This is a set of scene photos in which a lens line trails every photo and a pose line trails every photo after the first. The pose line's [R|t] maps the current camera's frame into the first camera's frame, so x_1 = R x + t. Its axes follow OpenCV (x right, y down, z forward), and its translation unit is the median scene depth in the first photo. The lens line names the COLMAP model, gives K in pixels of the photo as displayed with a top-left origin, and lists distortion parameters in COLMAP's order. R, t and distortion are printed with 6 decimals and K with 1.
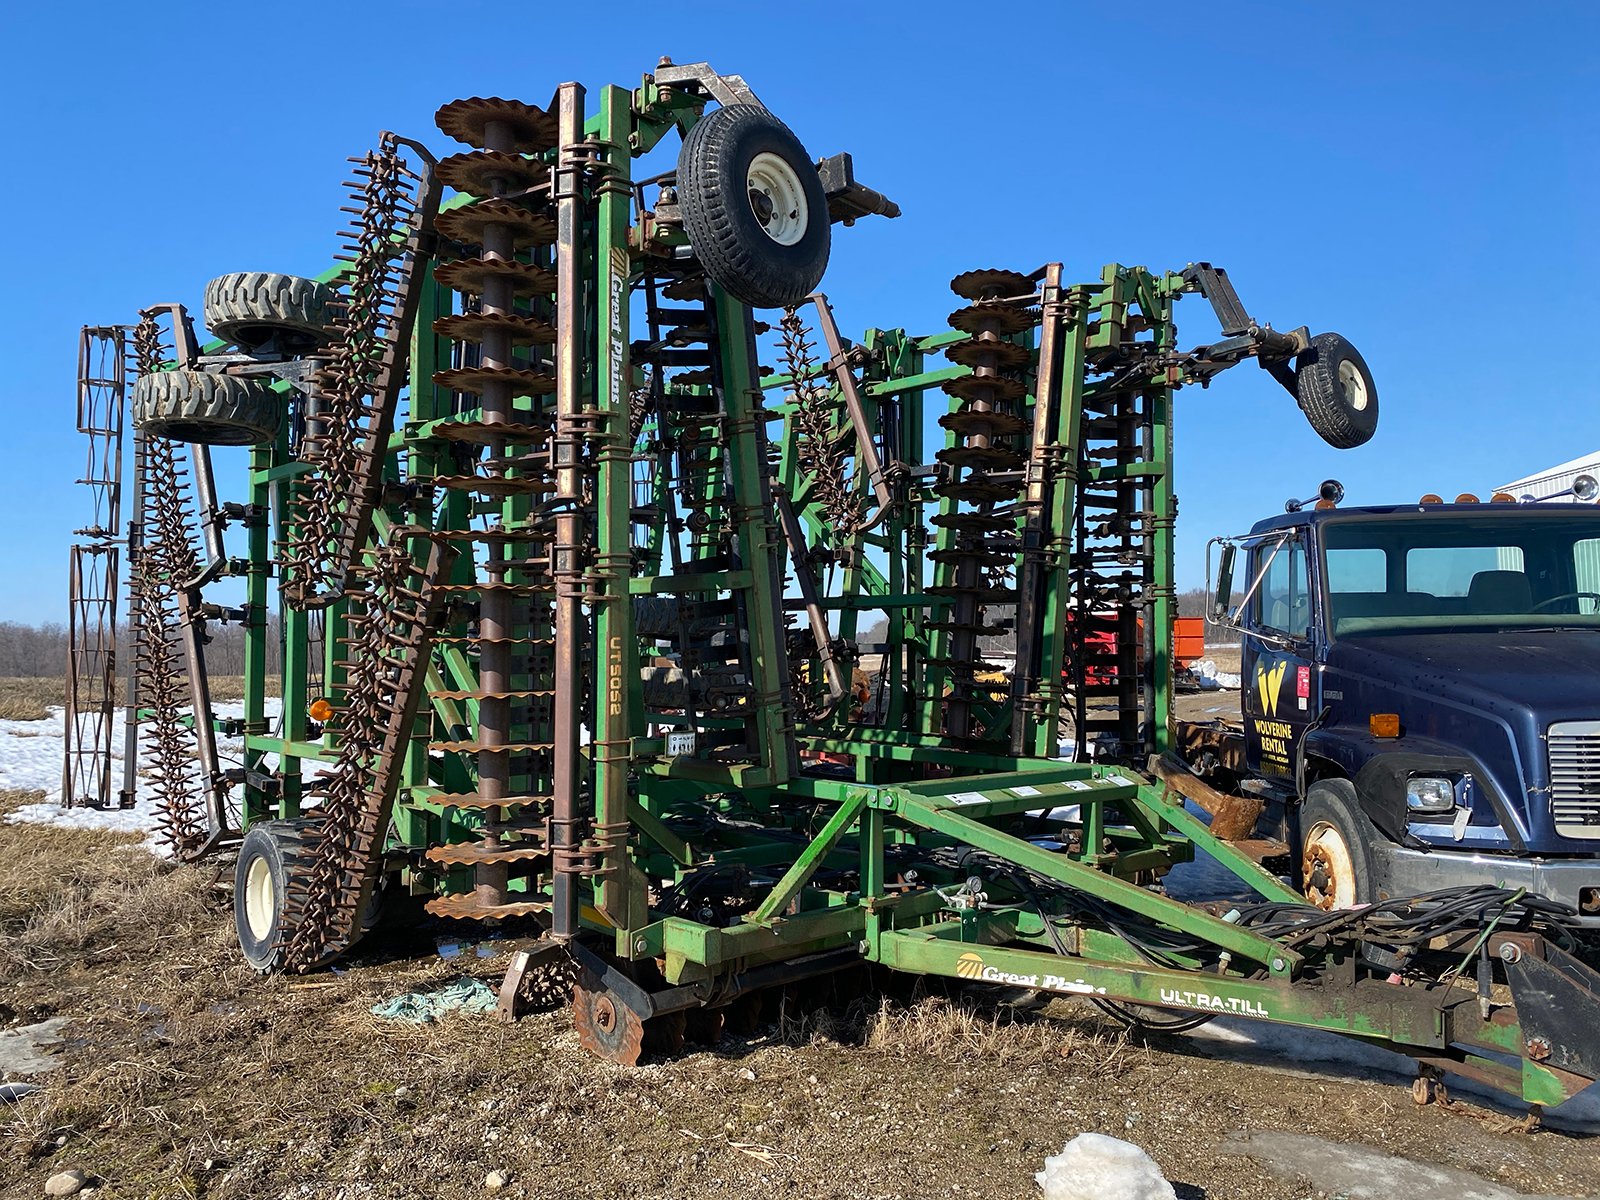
lens RADIAL K [[1210.8, 0, 799.0], [0, 1210.8, 599.4], [0, 0, 1]] dist [0.026359, -0.027898]
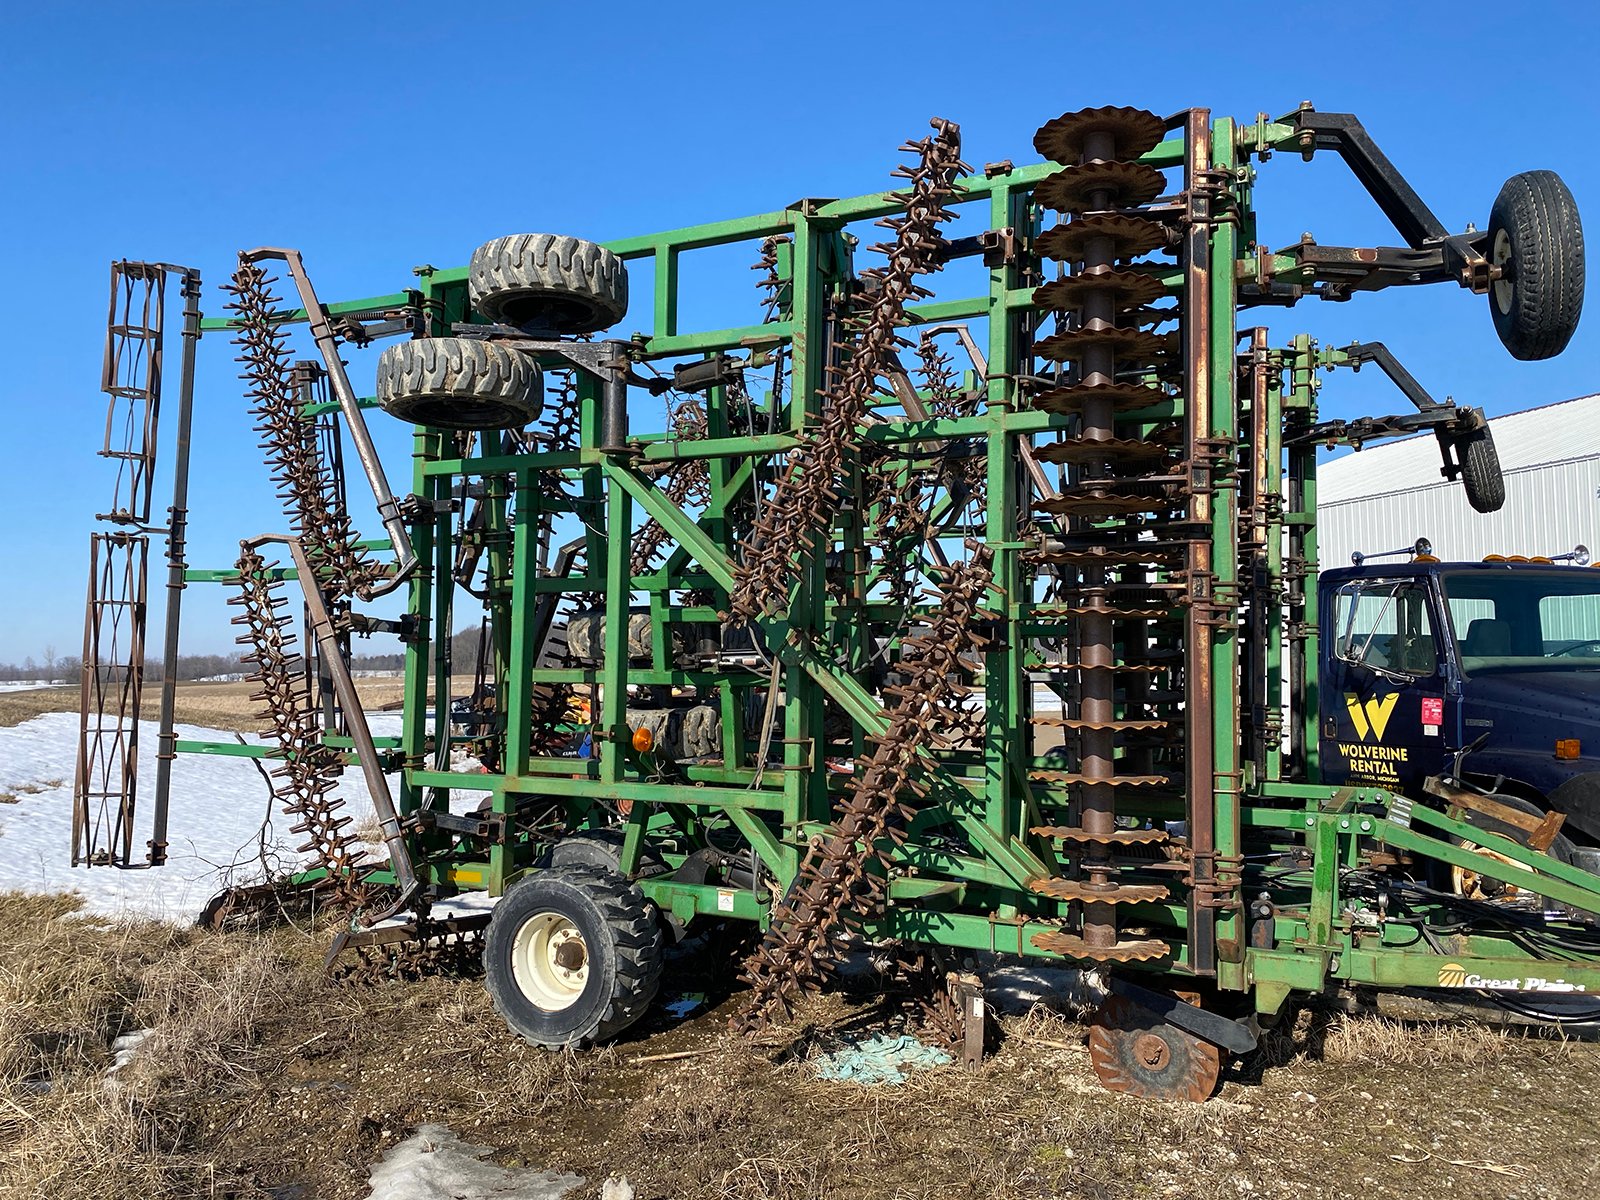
lens RADIAL K [[1210.8, 0, 799.0], [0, 1210.8, 599.4], [0, 0, 1]] dist [0.026359, -0.027898]
pose [[0.937135, 0.034792, 0.347228, -0.536905], [-0.028183, 0.999313, -0.024068, 0.006122], [-0.347827, 0.012769, 0.937472, 0.121128]]
